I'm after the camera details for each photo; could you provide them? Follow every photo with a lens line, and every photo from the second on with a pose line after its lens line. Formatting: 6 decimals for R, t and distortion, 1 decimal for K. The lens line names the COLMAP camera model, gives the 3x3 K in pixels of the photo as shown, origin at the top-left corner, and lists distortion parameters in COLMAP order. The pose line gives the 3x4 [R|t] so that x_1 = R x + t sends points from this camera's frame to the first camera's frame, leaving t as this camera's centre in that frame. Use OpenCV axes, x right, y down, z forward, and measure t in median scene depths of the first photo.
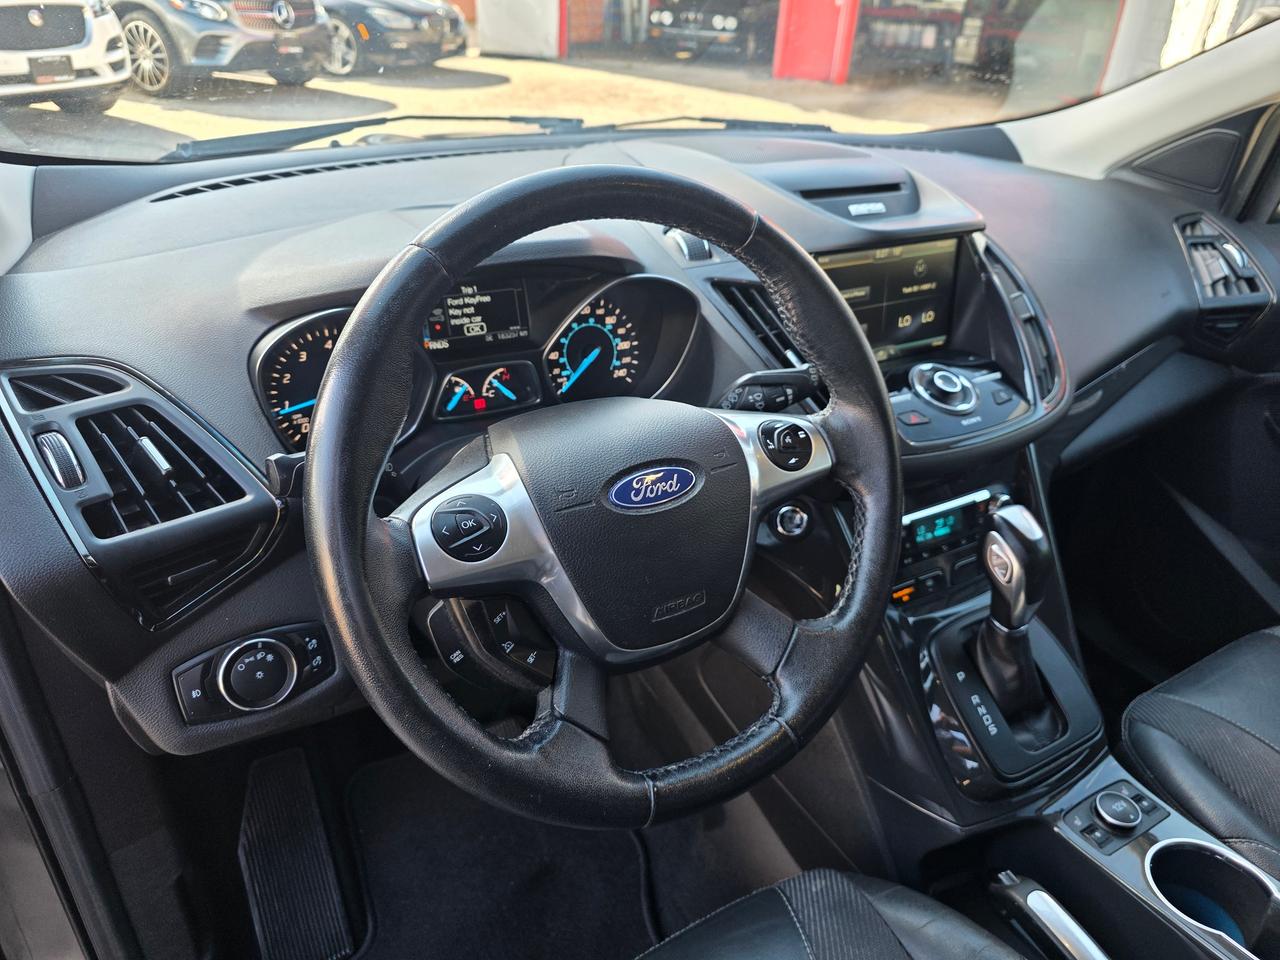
lens RADIAL K [[886.7, 0, 648.8], [0, 886.7, 477.7], [0, 0, 1]] dist [0.053851, -0.059917]
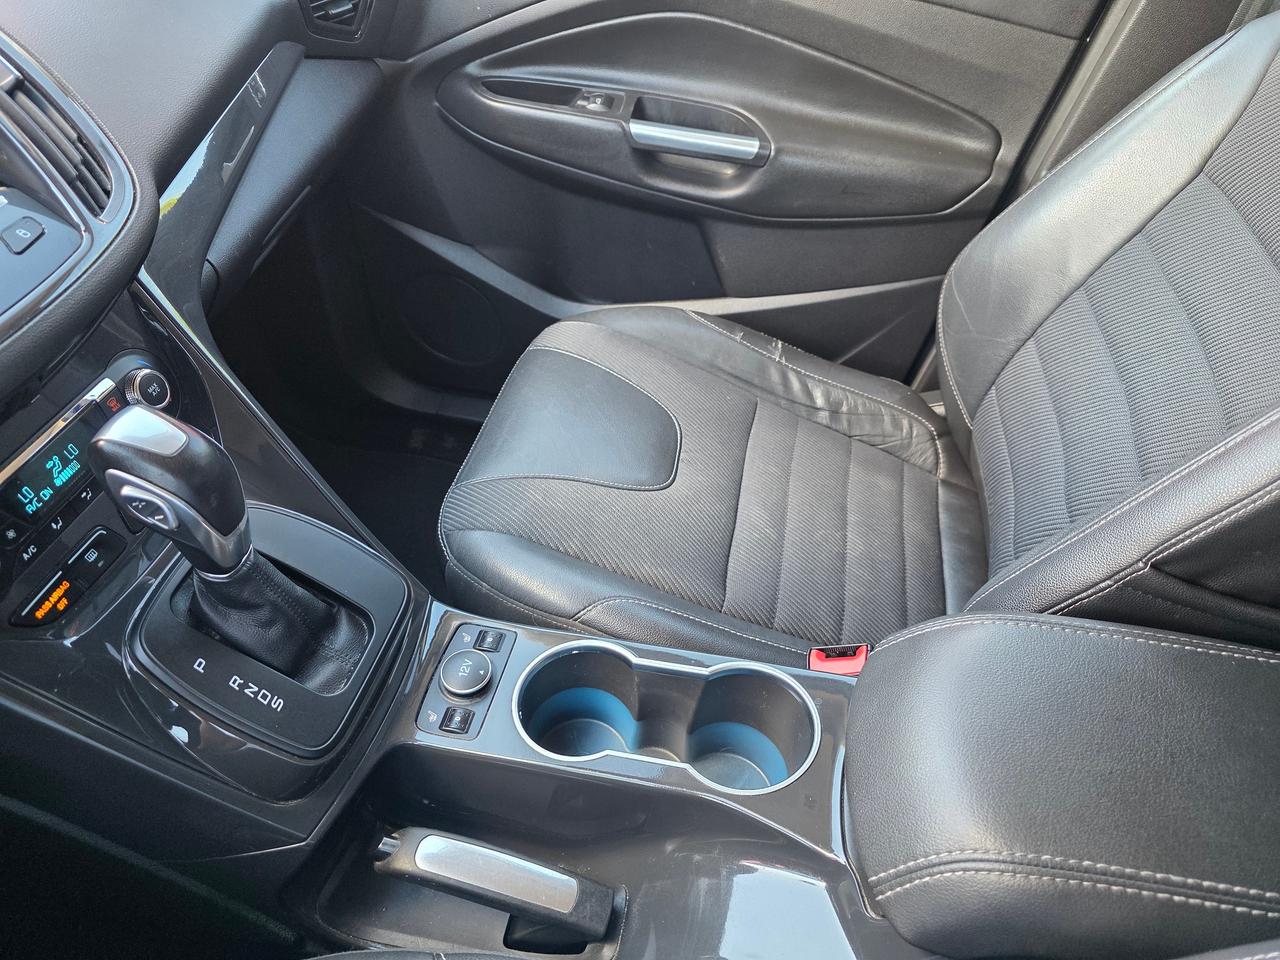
lens RADIAL K [[886.7, 0, 648.8], [0, 886.7, 477.7], [0, 0, 1]] dist [0.053851, -0.059917]
pose [[0.679138, -0.514247, 0.523757, 0.314103], [0.346805, 0.853693, 0.388503, -0.046097], [-0.646915, -0.082205, 0.758119, 0.295878]]
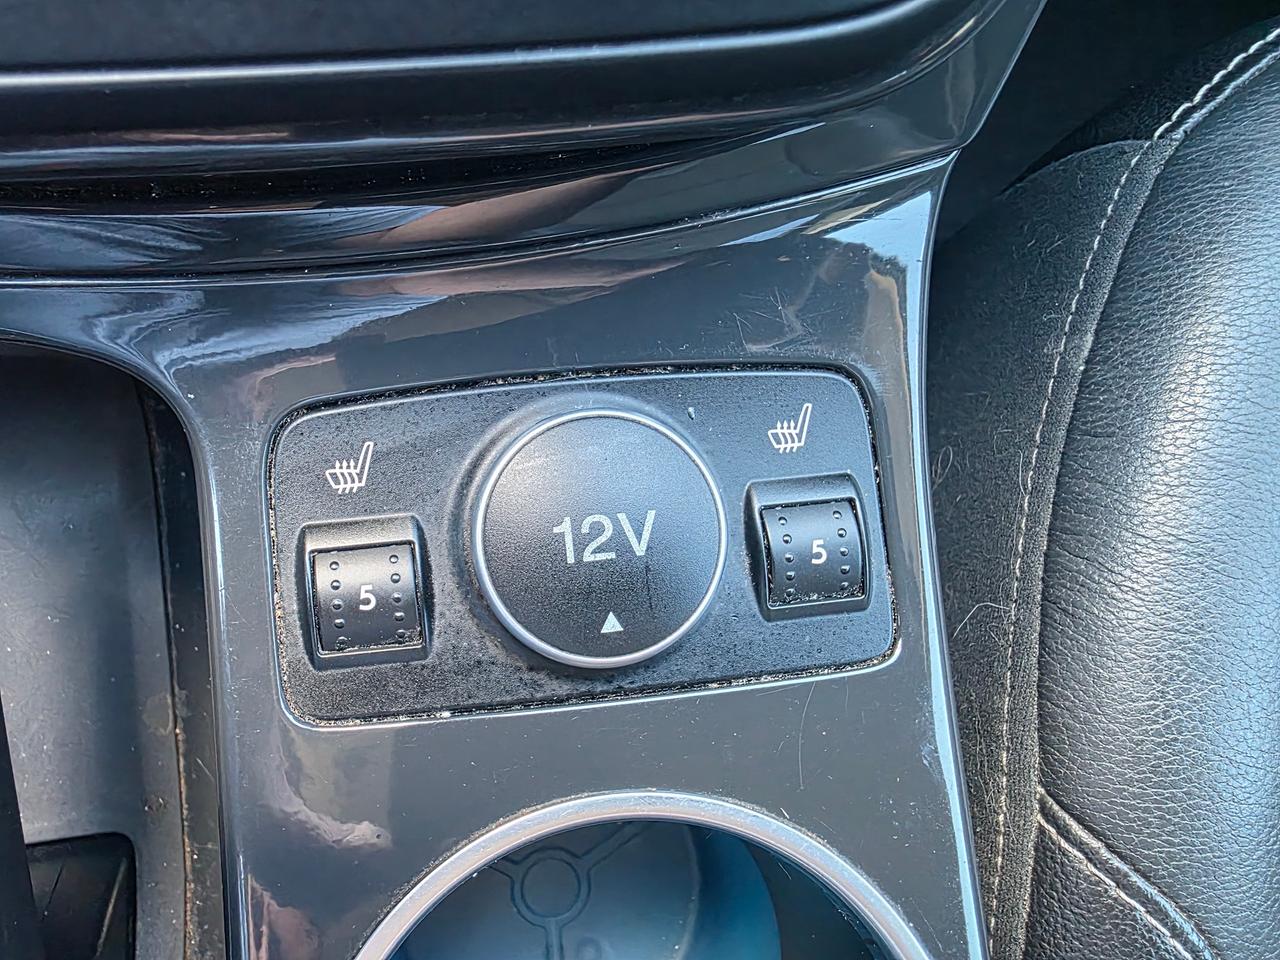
lens RADIAL K [[851.8, 0, 640.0], [0, 851.8, 480.0], [0, 0, 1]] dist [0.005661, 0.000133]
pose [[0.891151, 0.429176, 0.147170, 0.530015], [-0.360499, 0.472837, 0.804031, 0.259664], [0.275483, -0.769567, 0.576086, 0.971635]]
